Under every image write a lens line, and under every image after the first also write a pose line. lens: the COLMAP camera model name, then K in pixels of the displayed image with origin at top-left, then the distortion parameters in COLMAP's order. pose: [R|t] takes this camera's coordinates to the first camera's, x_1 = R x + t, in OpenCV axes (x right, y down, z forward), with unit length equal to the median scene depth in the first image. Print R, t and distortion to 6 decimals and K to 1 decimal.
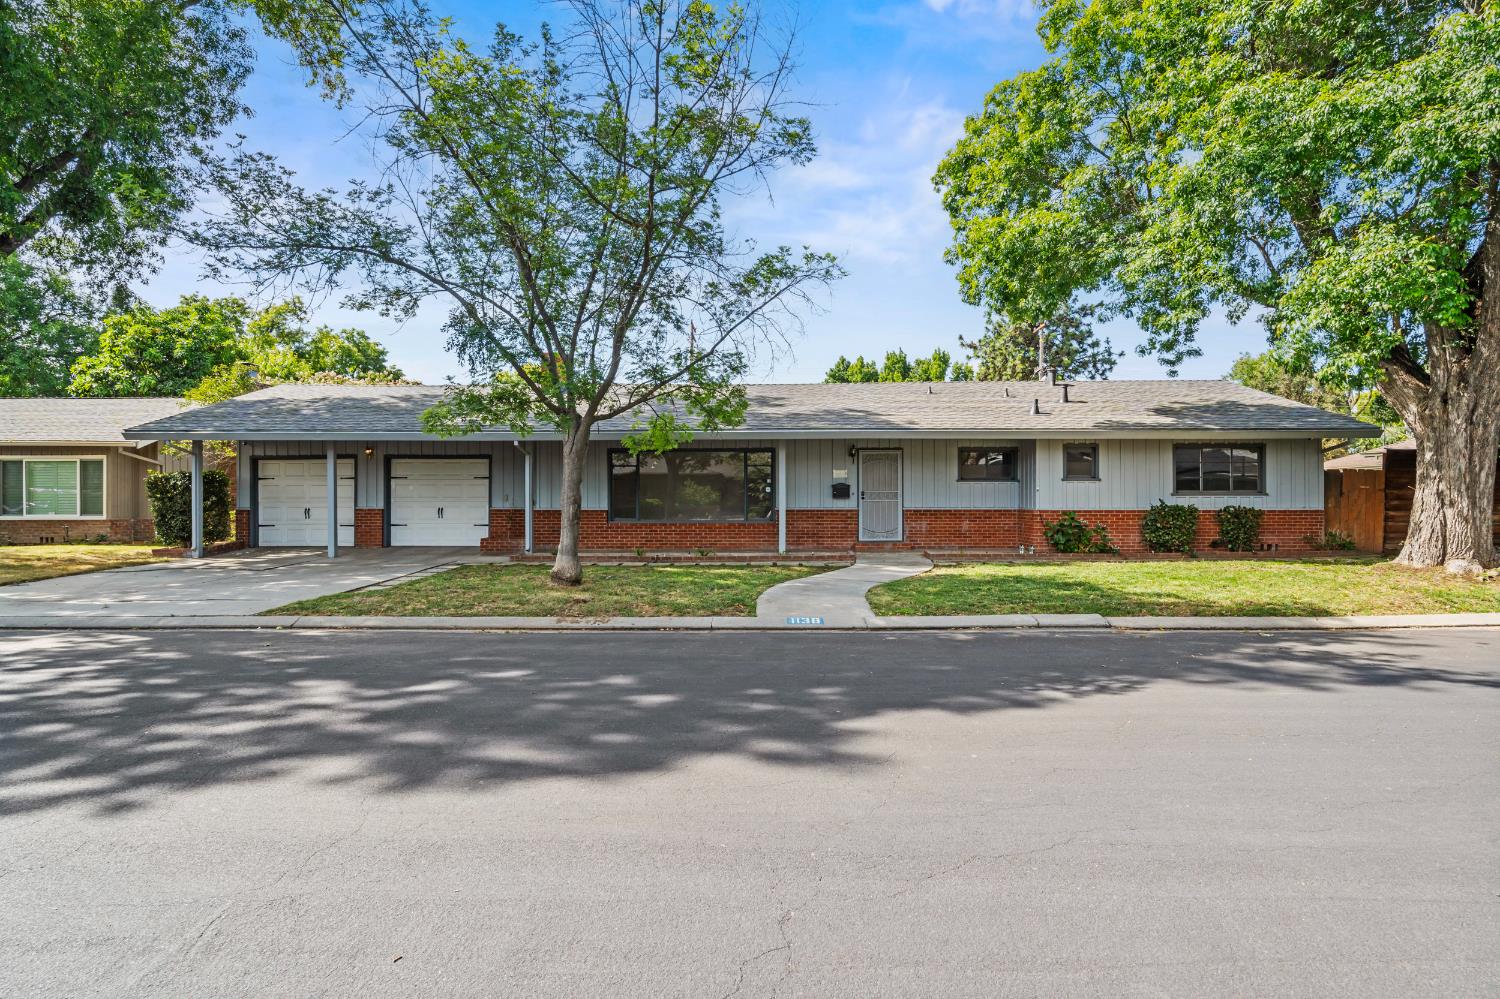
lens RADIAL K [[763.0, 0, 750.0], [0, 763.0, 499.5], [0, 0, 1]] dist [-0.002148, -0.000245]
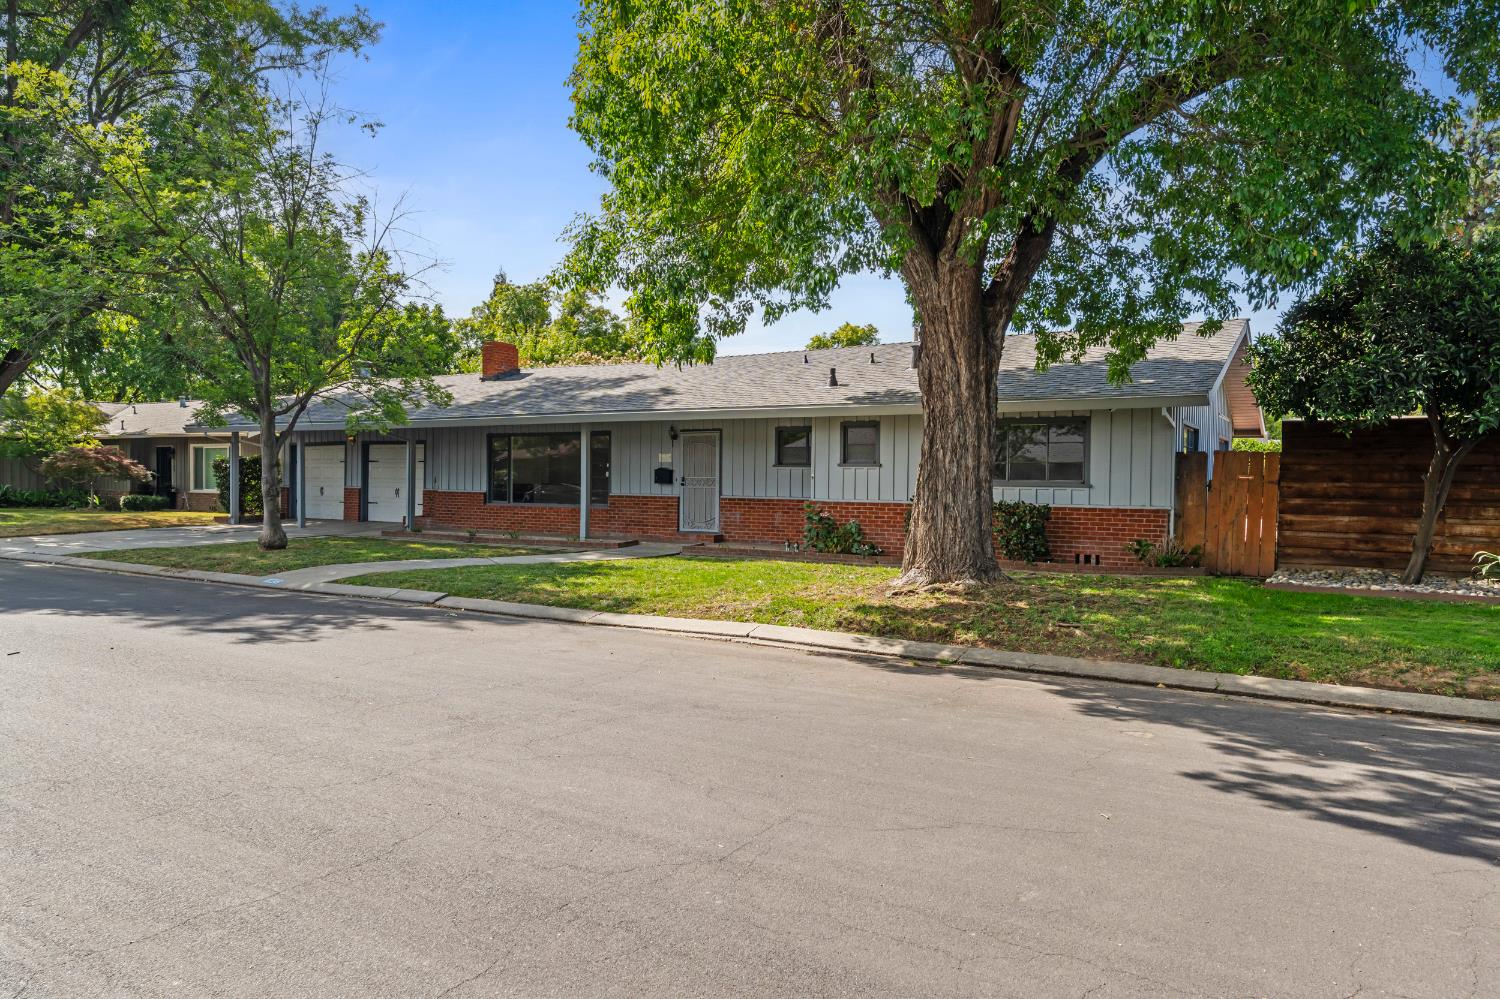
lens RADIAL K [[996.3, 0, 750.0], [0, 996.3, 499.5], [0, 0, 1]] dist [0.002690, -0.000008]
pose [[0.854738, 0.021073, -0.518632, 0.837928], [-0.014639, 0.999757, 0.016497, -0.004652], [0.518854, -0.006508, 0.854838, 0.018907]]
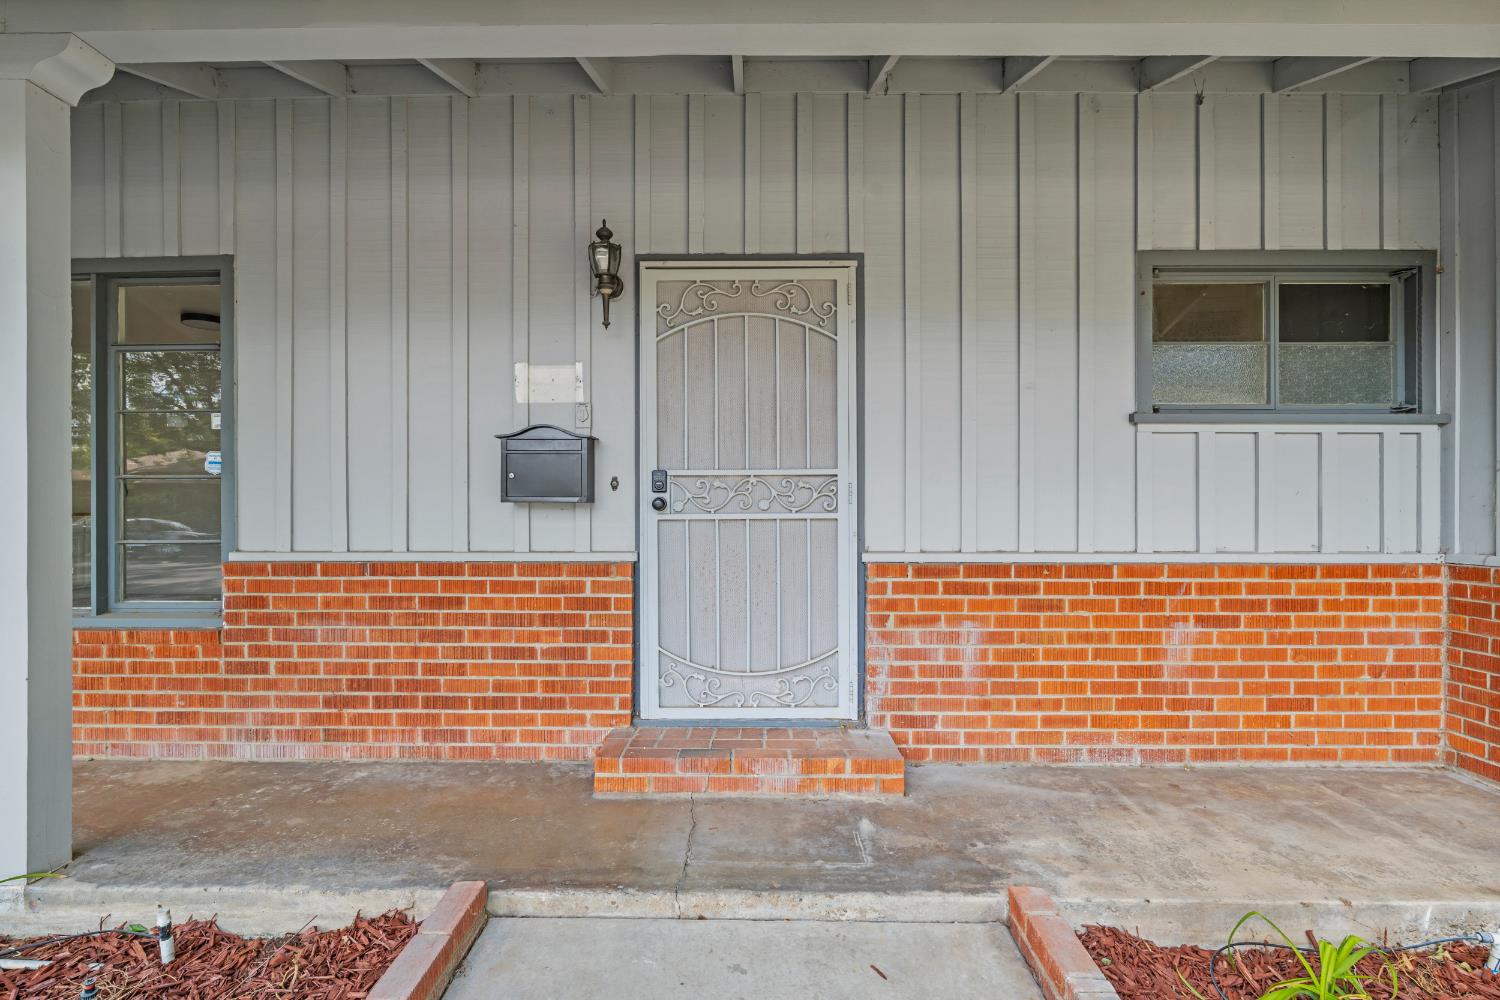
lens RADIAL K [[647.2, 0, 750.0], [0, 647.2, 500.0], [0, 0, 1]] dist [0.000101, 0.000029]
pose [[0.999967, 0.002917, -0.007520, 0.172772], [-0.002865, 0.999972, 0.006921, -0.004477], [0.007540, -0.006900, 0.999948, 0.832205]]
